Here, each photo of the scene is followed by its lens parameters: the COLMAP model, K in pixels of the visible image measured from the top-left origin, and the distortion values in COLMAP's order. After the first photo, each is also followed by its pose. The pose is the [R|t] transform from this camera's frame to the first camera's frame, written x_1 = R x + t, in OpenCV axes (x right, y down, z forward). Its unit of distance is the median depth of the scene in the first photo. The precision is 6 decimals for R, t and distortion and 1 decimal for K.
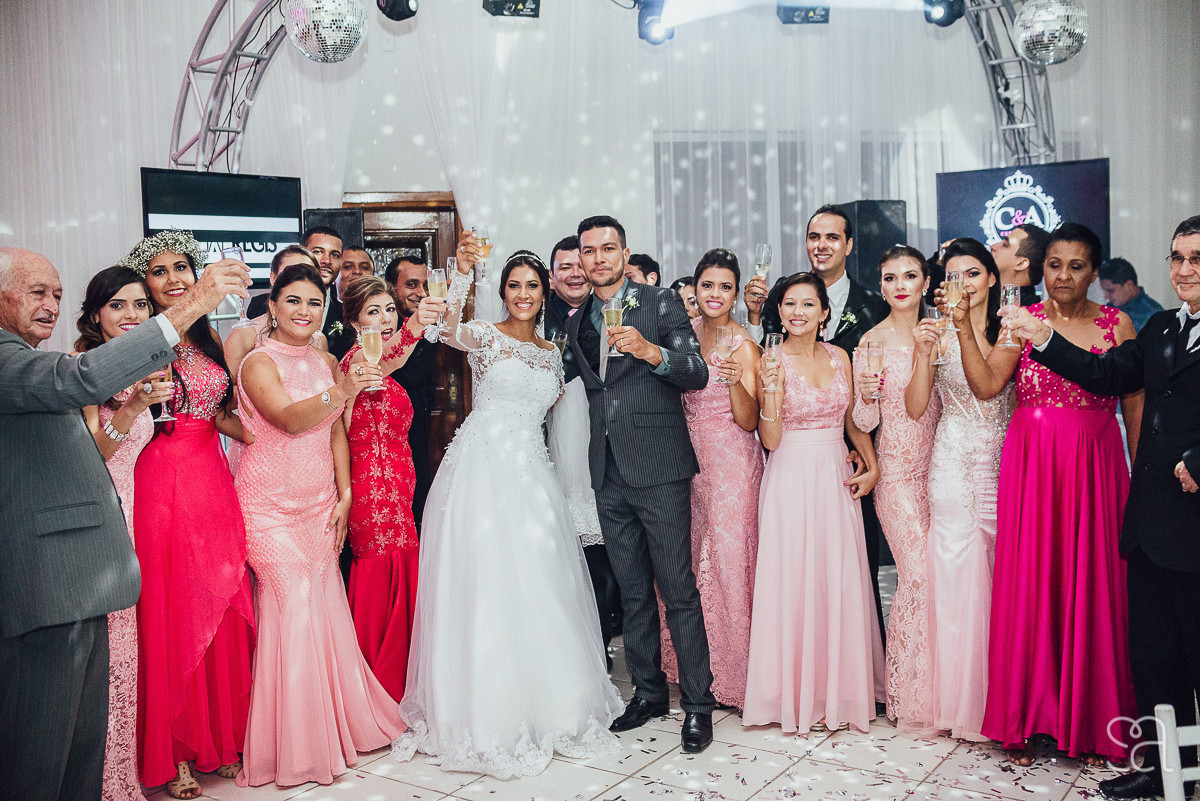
lens RADIAL K [[1215.9, 0, 600.0], [0, 1215.9, 400.5], [0, 0, 1]] dist [-0.094935, 0.130561]
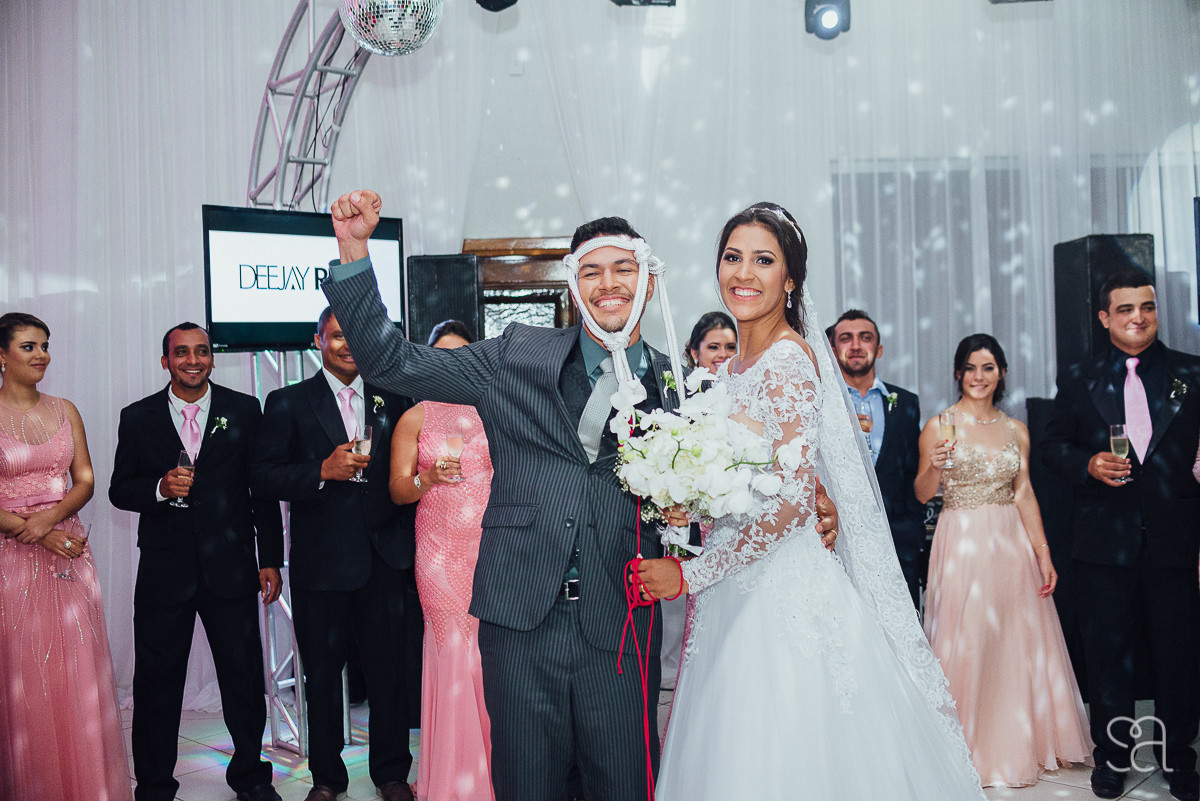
lens RADIAL K [[1215.9, 0, 600.0], [0, 1215.9, 400.5], [0, 0, 1]] dist [-0.094935, 0.130561]
pose [[0.986900, -0.001135, -0.161330, 0.023284], [-0.008355, 0.998274, -0.058130, -0.008729], [0.161117, 0.058716, 0.985187, 0.184134]]
